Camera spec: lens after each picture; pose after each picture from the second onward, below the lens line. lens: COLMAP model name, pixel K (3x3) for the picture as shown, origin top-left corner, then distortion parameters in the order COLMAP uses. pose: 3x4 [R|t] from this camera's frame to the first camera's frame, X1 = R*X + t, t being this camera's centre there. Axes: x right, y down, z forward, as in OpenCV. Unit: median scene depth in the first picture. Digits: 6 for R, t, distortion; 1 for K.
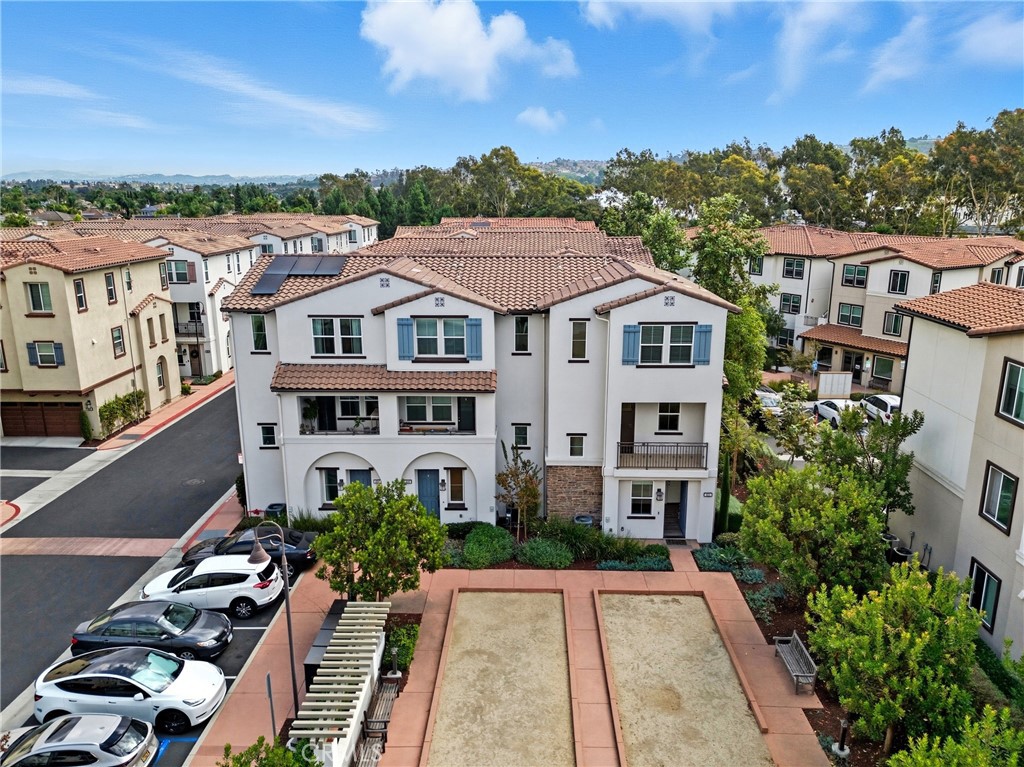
lens RADIAL K [[748.1, 0, 511.9], [0, 748.1, 380.6], [0, 0, 1]] dist [0.033560, -0.017662]
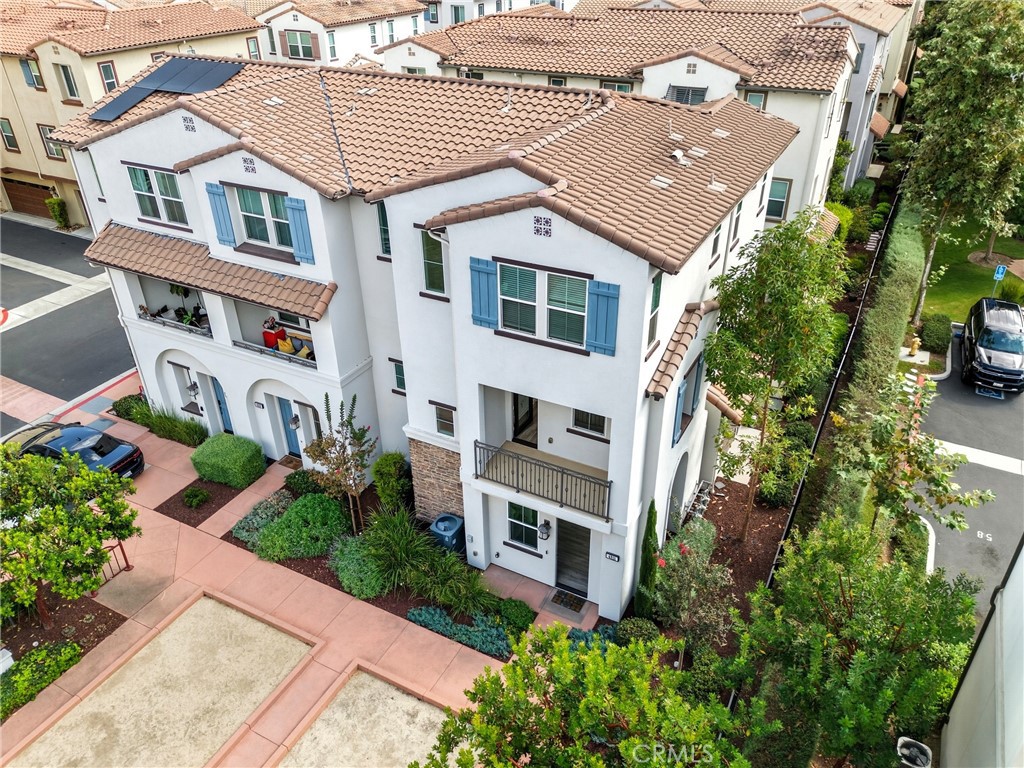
lens RADIAL K [[748.1, 0, 514.1], [0, 748.1, 389.7], [0, 0, 1]] dist [0.033560, -0.017662]
pose [[0.894815, 0.229078, -0.383183, 0.388053], [-0.100173, 0.939454, 0.327706, -0.156475], [0.435053, -0.254852, 0.863585, 0.494499]]
